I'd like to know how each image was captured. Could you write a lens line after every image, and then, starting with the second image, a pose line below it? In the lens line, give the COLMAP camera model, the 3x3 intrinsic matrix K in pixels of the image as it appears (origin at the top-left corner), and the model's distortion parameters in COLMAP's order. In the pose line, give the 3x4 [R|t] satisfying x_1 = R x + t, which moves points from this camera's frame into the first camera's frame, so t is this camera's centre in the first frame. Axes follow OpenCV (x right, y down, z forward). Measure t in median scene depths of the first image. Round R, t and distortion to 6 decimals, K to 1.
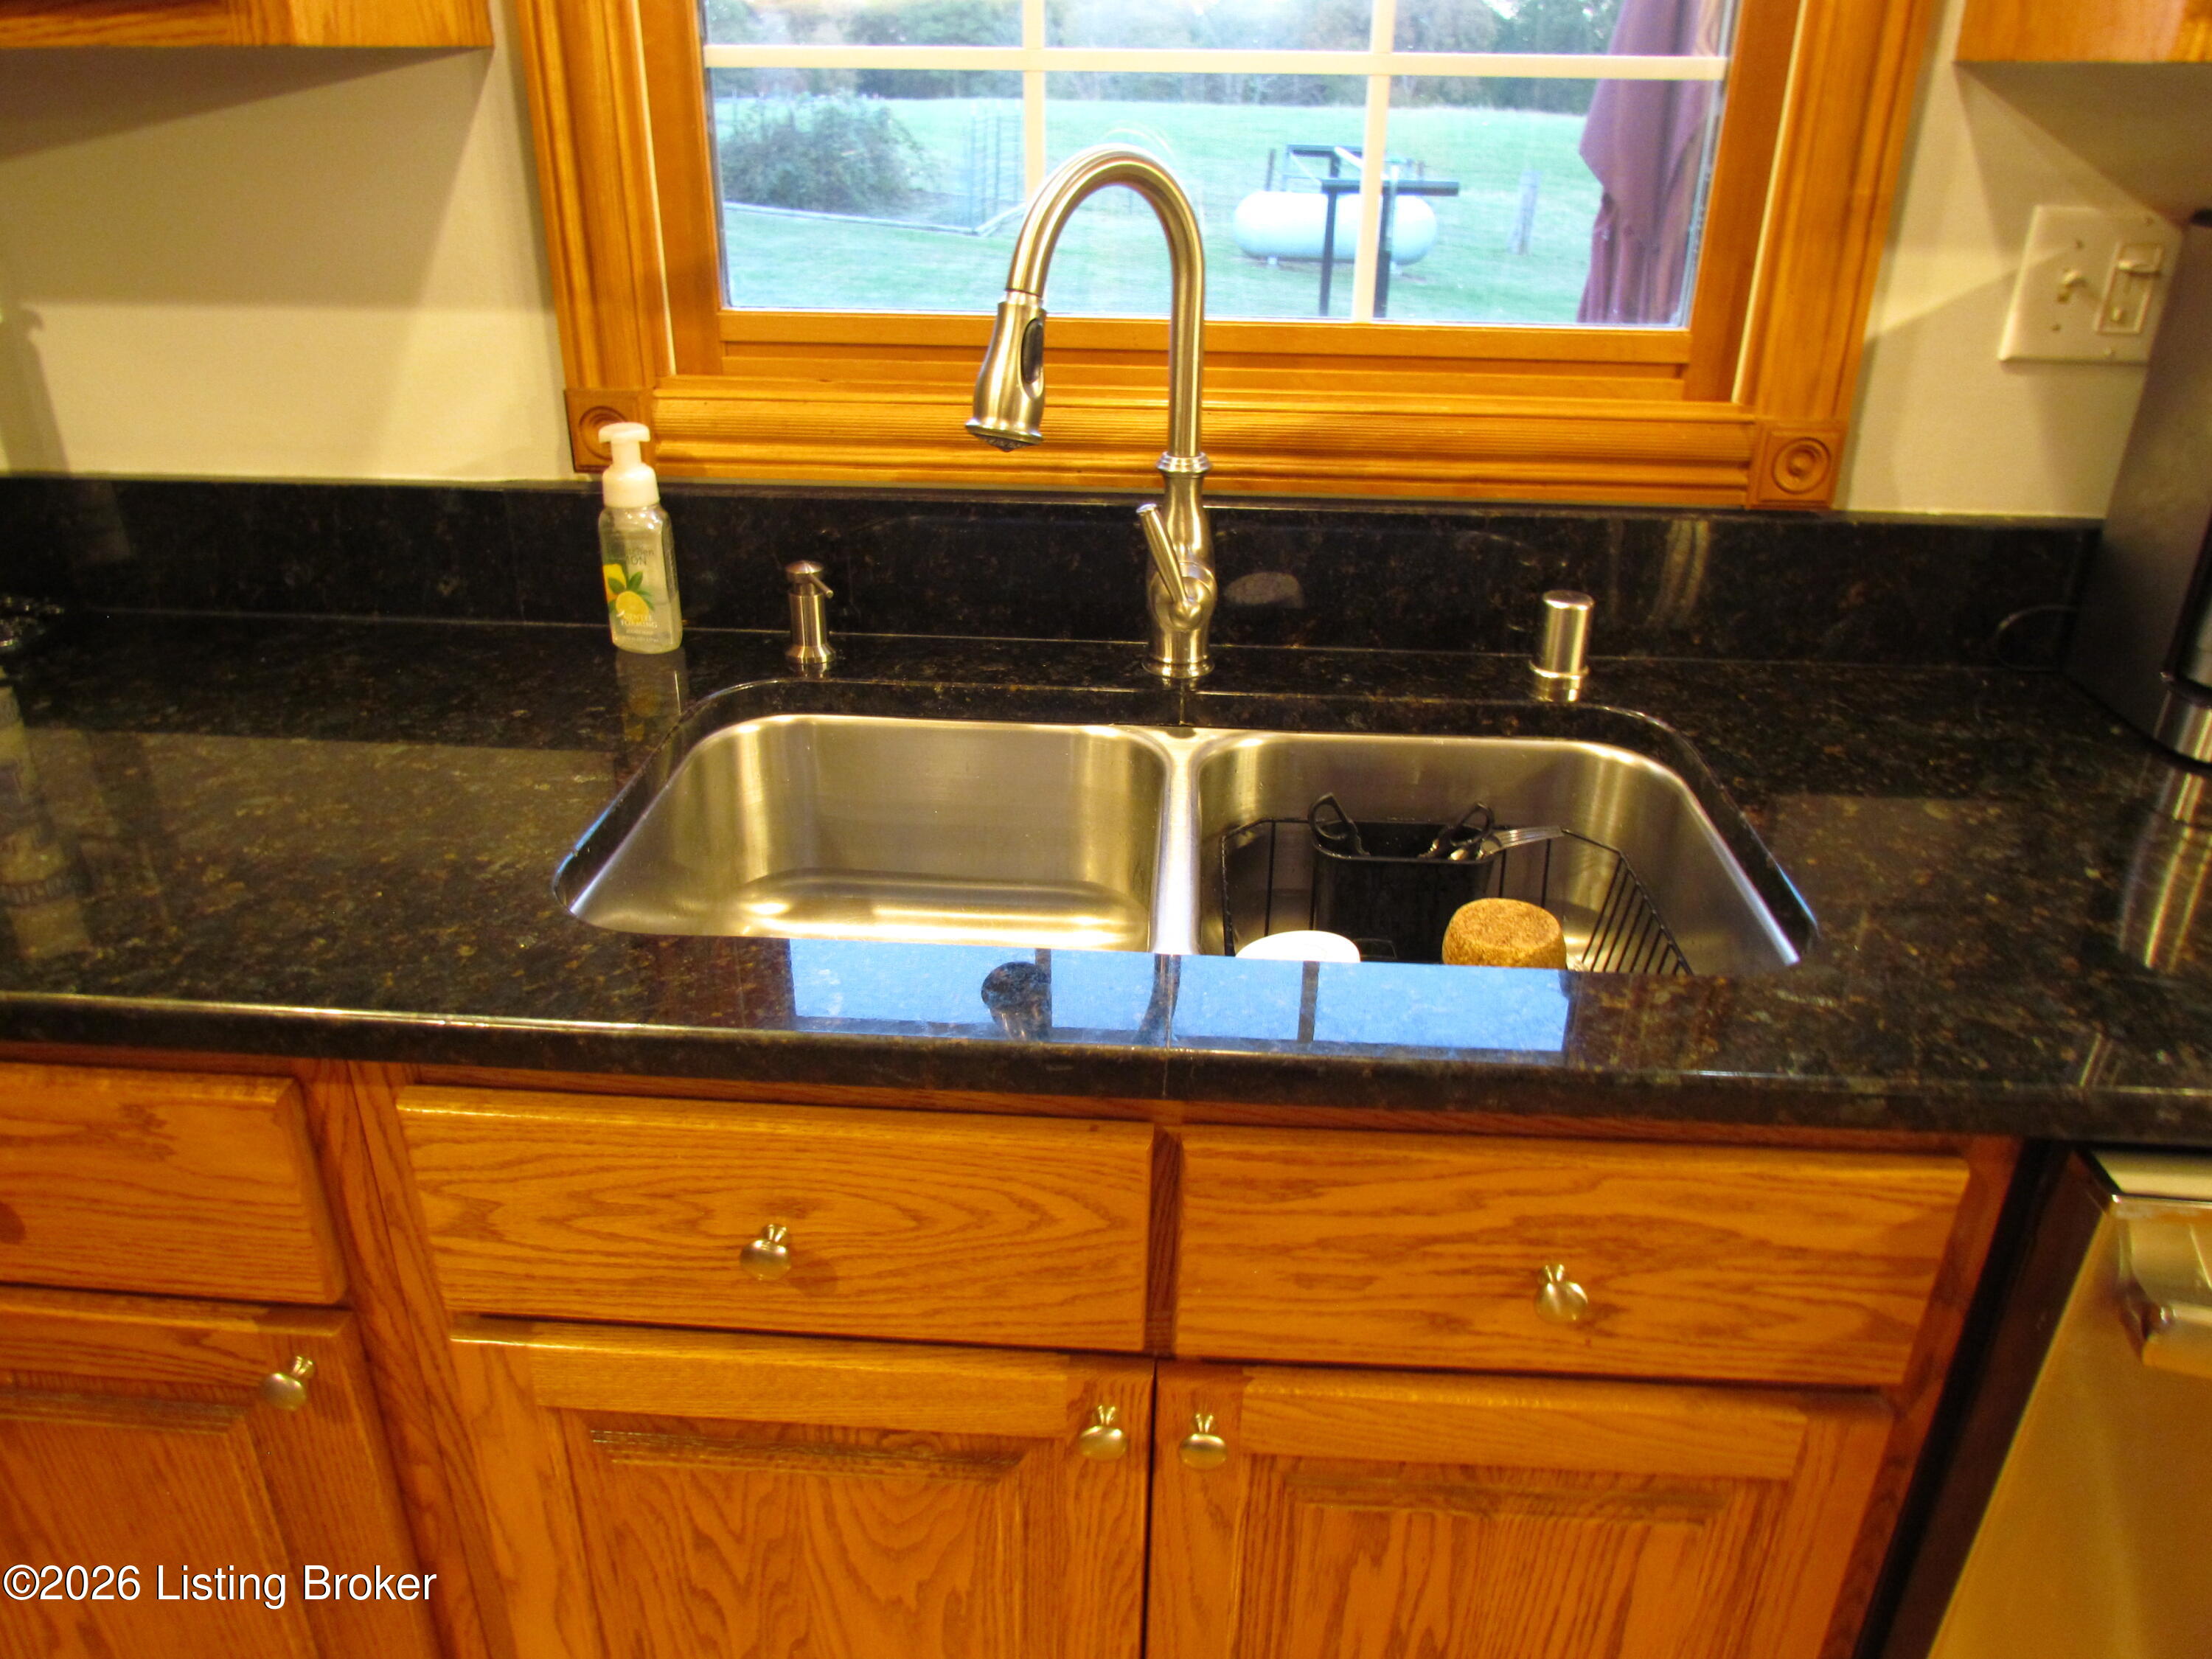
lens RADIAL K [[1576.2, 0, 1101.2], [0, 1576.2, 835.2], [0, 0, 1]] dist [0.005745, 0.004139]
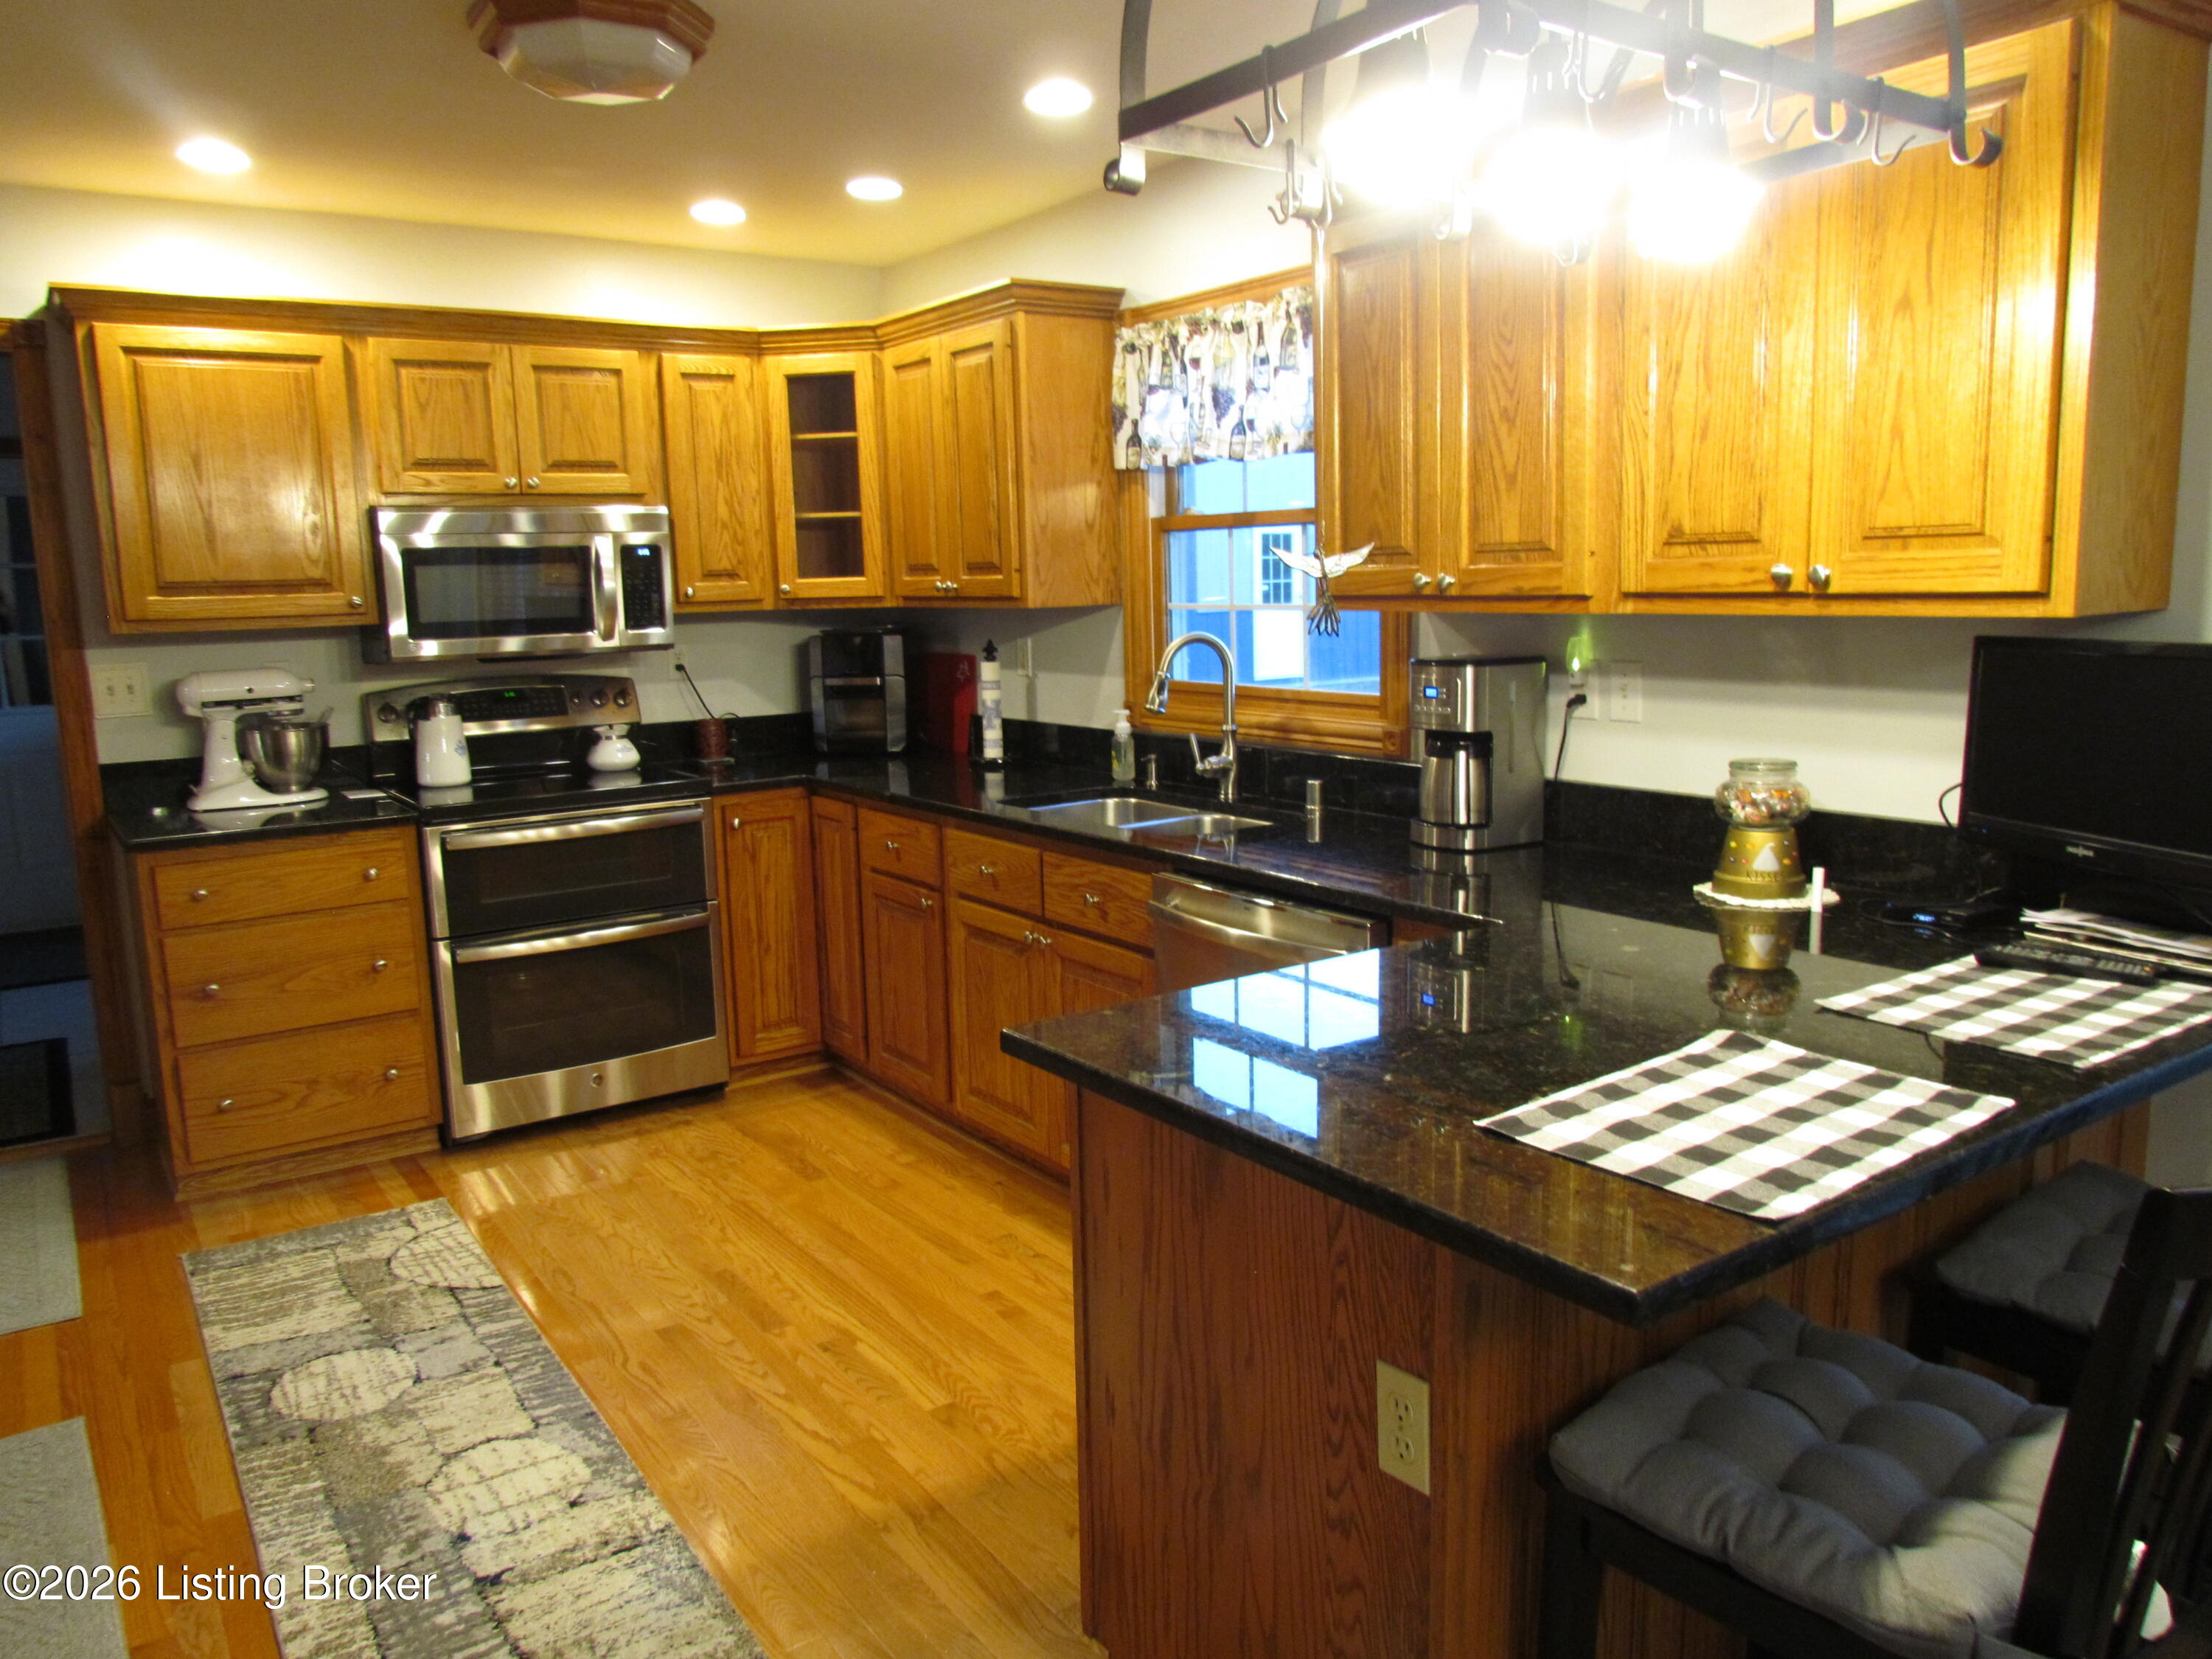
lens RADIAL K [[1576.2, 0, 1112.5], [0, 1576.2, 826.8], [0, 0, 1]] dist [0.005745, 0.004139]
pose [[0.631047, 0.099228, -0.769372, 2.269104], [-0.311432, 0.940758, -0.134107, 0.425490], [0.710485, 0.324235, 0.624565, -1.015134]]
